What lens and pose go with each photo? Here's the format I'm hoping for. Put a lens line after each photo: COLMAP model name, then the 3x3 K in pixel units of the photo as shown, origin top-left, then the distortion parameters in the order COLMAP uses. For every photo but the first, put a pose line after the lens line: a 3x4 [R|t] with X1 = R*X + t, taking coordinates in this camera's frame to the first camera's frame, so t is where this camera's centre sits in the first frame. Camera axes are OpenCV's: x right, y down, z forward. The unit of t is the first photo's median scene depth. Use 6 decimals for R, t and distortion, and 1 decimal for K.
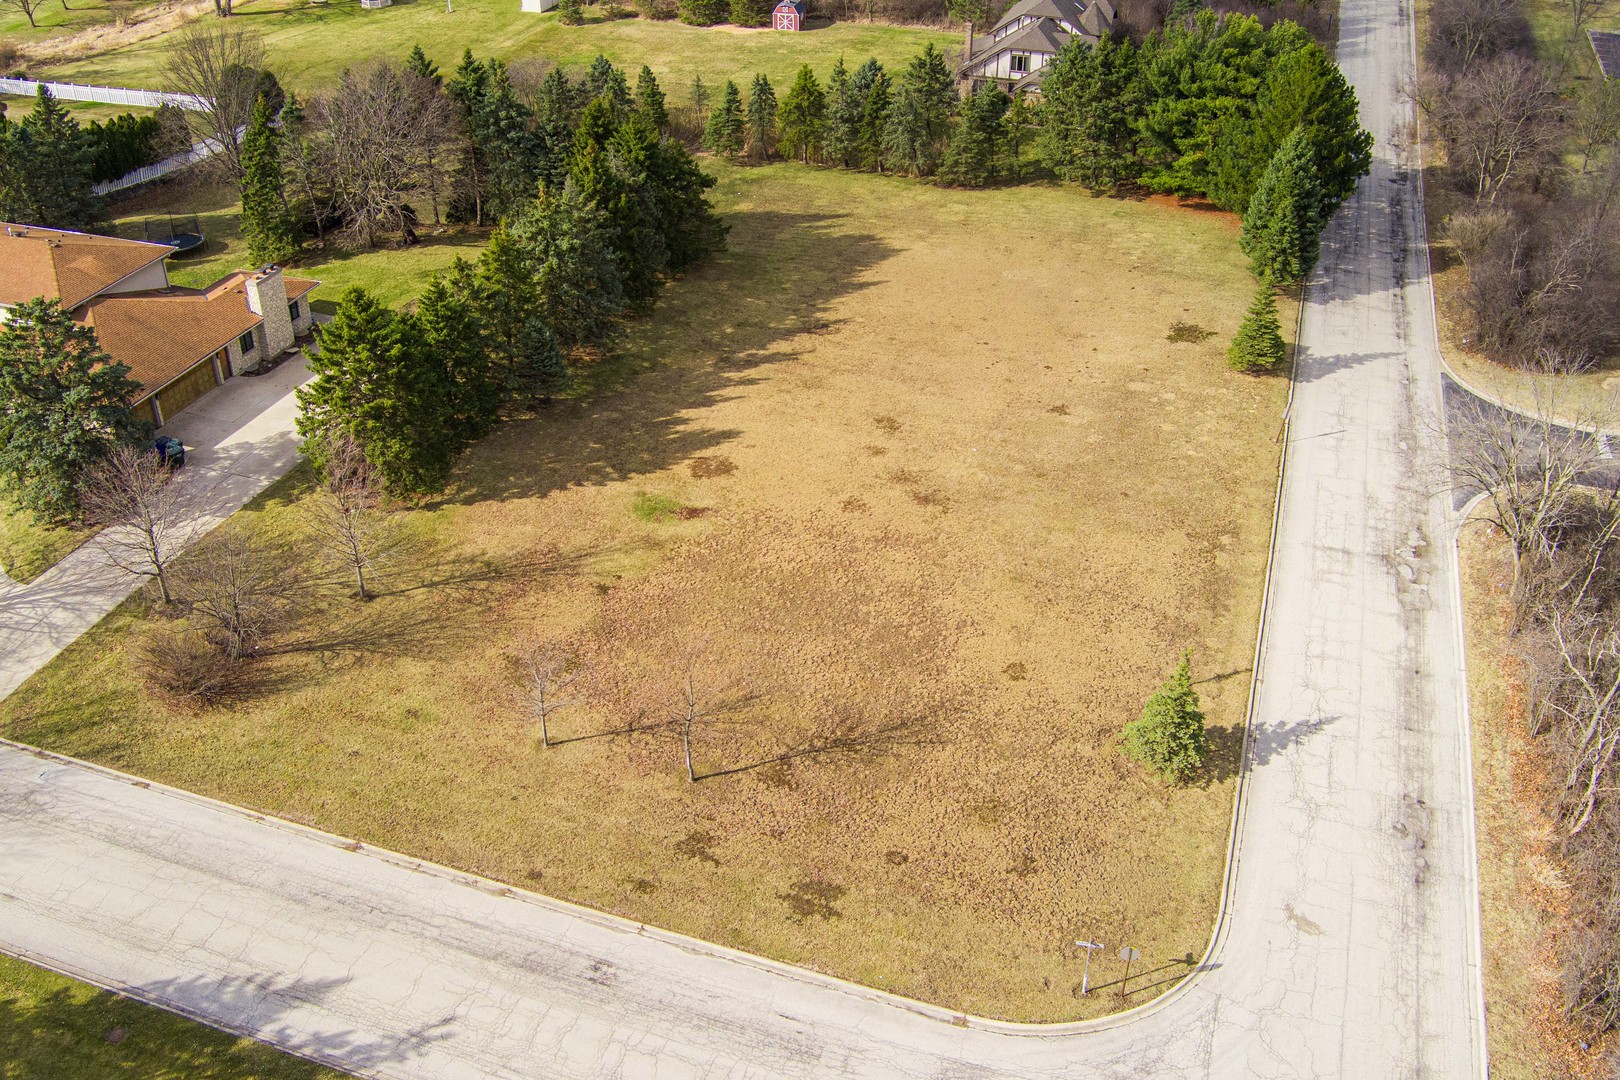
lens RADIAL K [[1521.0, 0, 762.6], [0, 1521.0, 500.4], [0, 0, 1]] dist [-0.070888, -0.010743]
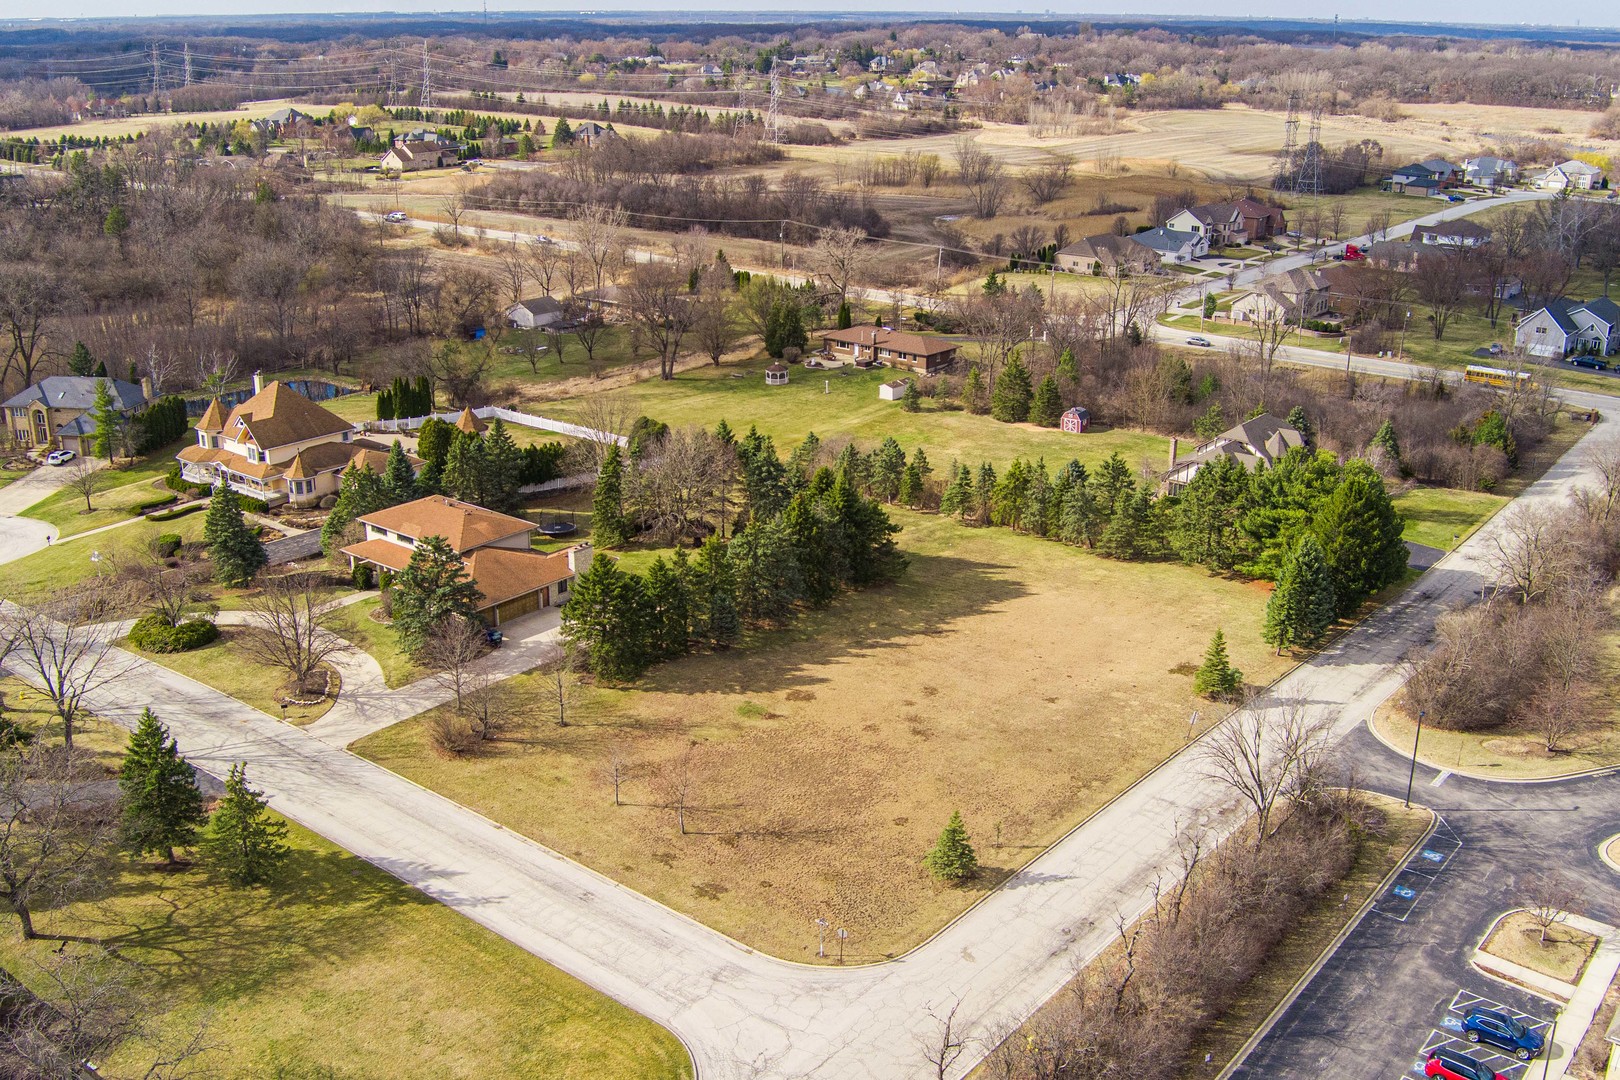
lens RADIAL K [[1521.0, 0, 762.6], [0, 1521.0, 500.4], [0, 0, 1]] dist [-0.070888, -0.010743]
pose [[0.941690, 0.106151, -0.319300, 0.339578], [-0.178348, 0.962134, -0.206130, 0.094888], [0.285329, 0.251057, 0.924964, -0.428270]]
